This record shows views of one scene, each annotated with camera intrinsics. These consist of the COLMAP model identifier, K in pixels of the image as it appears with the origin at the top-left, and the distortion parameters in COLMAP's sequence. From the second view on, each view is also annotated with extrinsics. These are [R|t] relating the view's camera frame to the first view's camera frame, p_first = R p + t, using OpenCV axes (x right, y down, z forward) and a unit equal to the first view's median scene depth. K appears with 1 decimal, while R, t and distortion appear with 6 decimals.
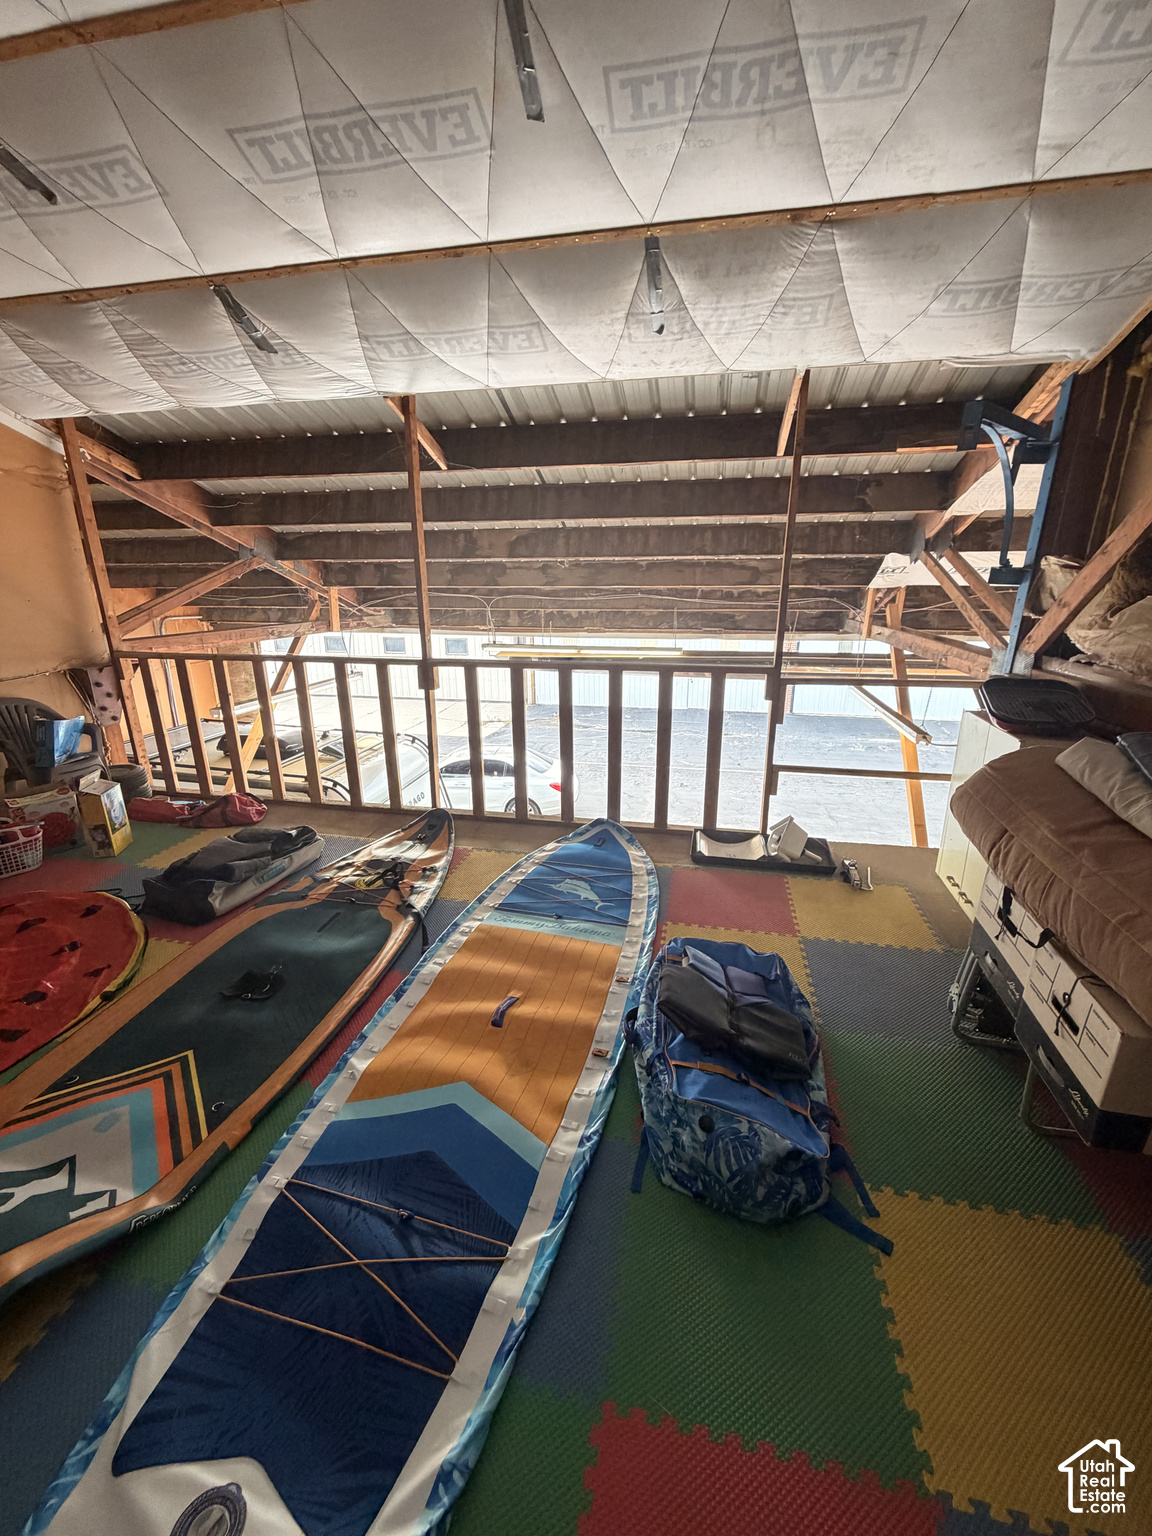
lens RADIAL K [[611.3, 0, 578.9], [0, 611.3, 768.0], [0, 0, 1]] dist [-0.000580, -0.000264]
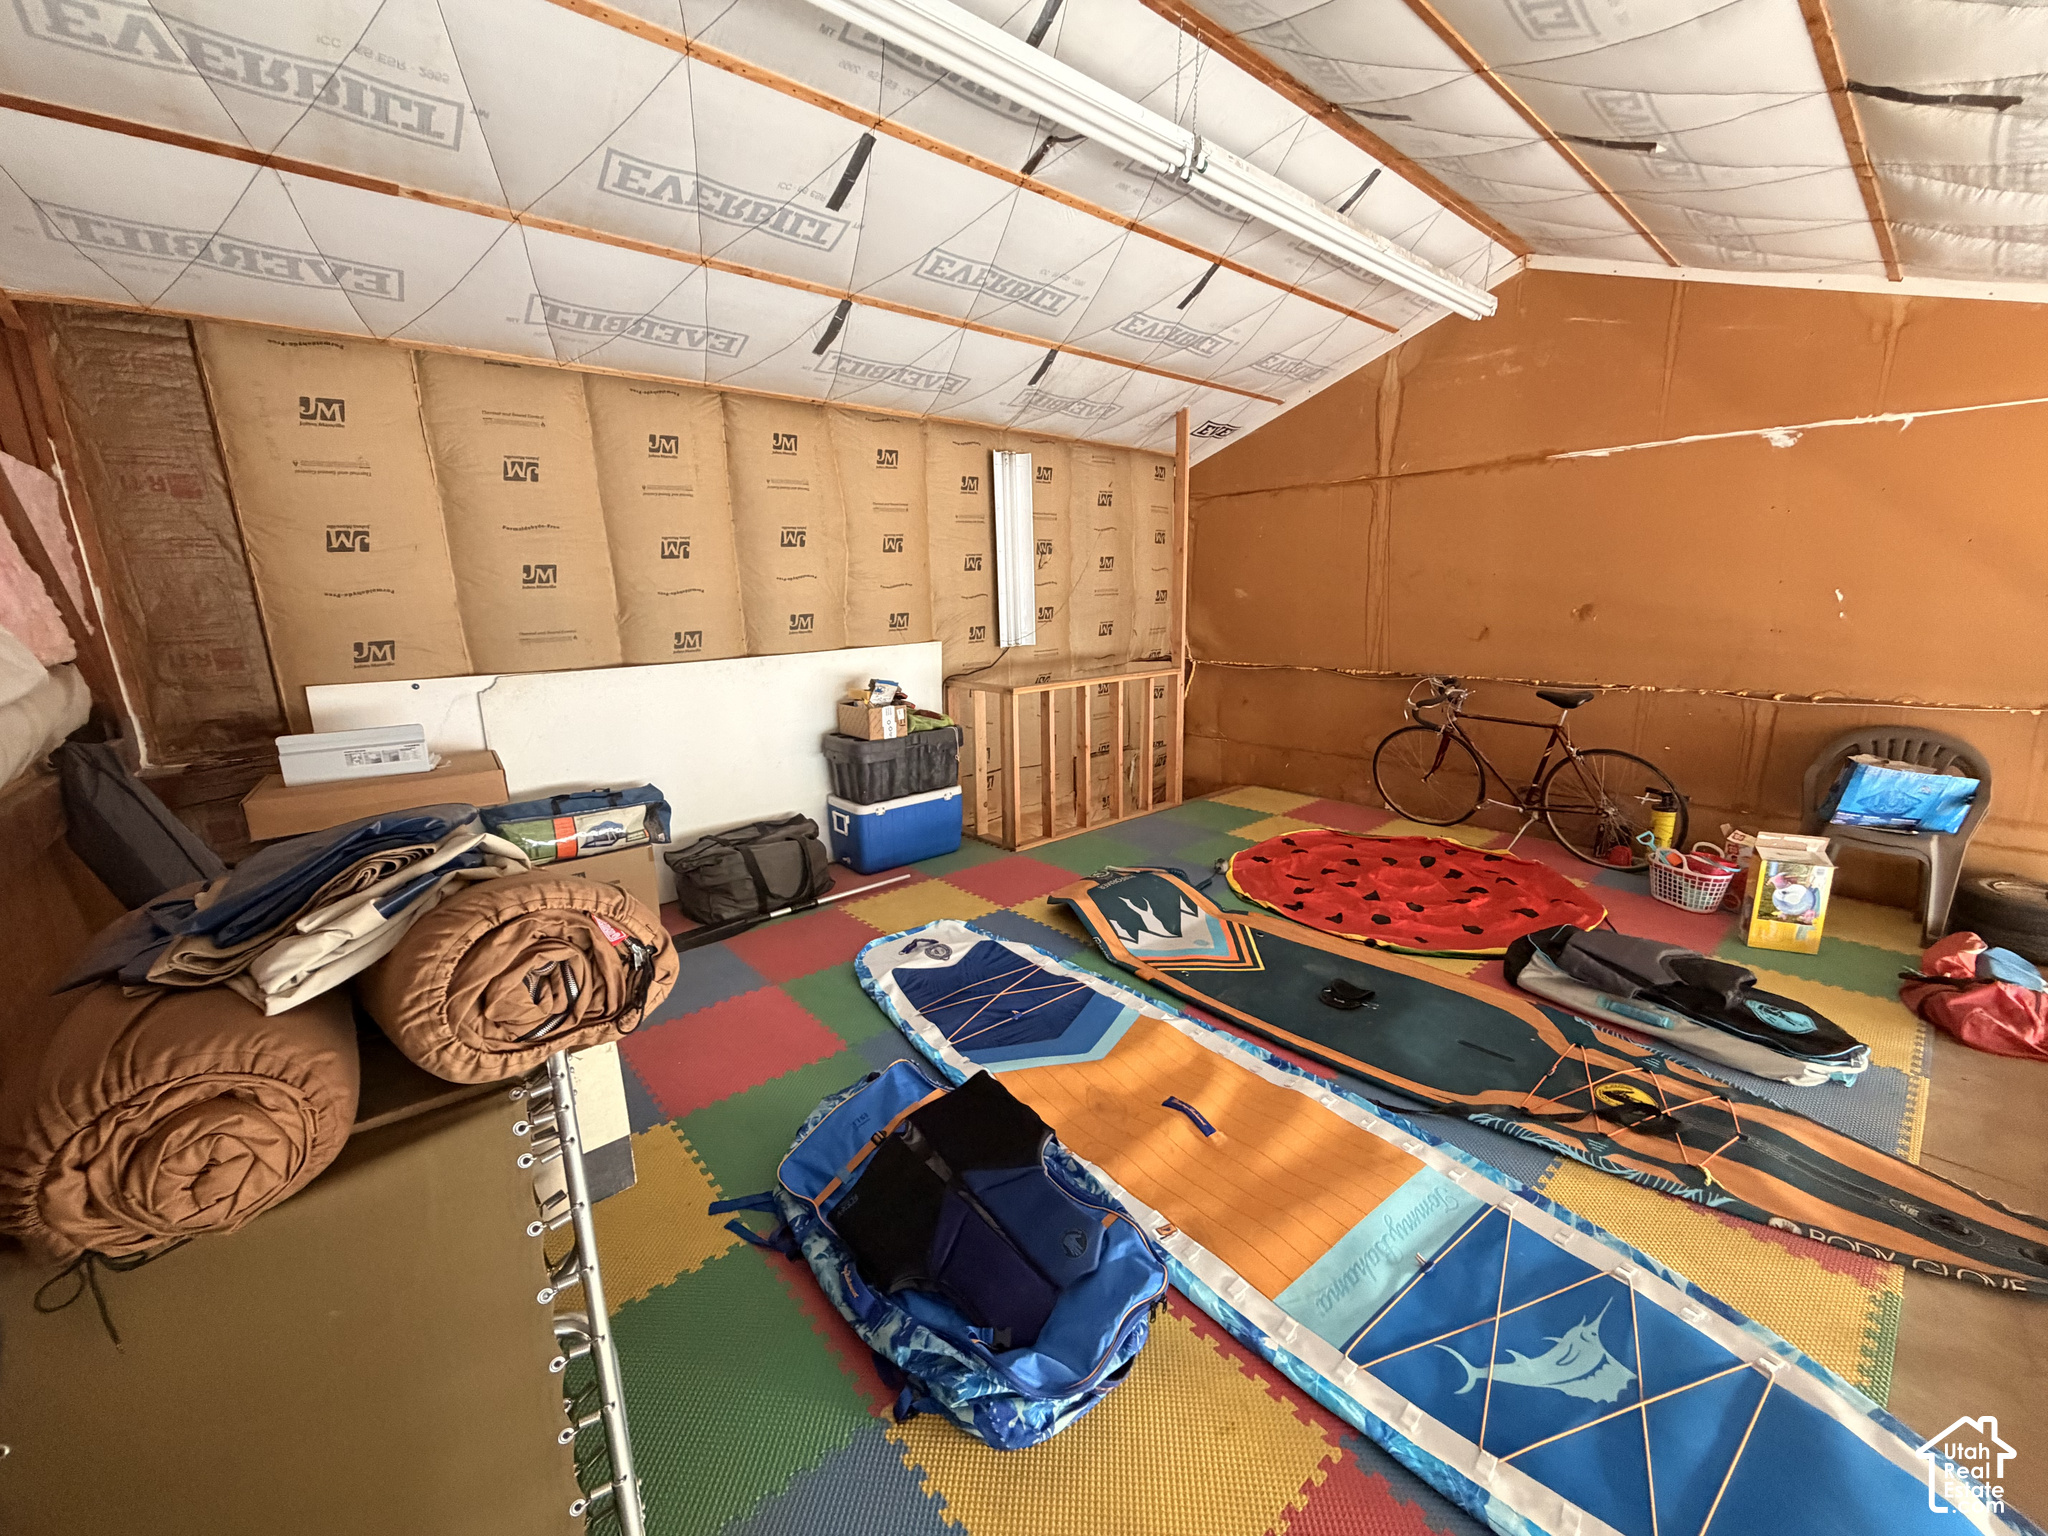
lens RADIAL K [[815.1, 0, 1027.3], [0, 815.1, 773.1], [0, 0, 1]] dist [-0.000580, -0.000264]
pose [[-0.604538, 0.188195, -0.774026, 0.746392], [-0.214597, 0.897289, 0.385772, -0.366916], [0.767126, 0.399318, -0.502059, 1.207549]]
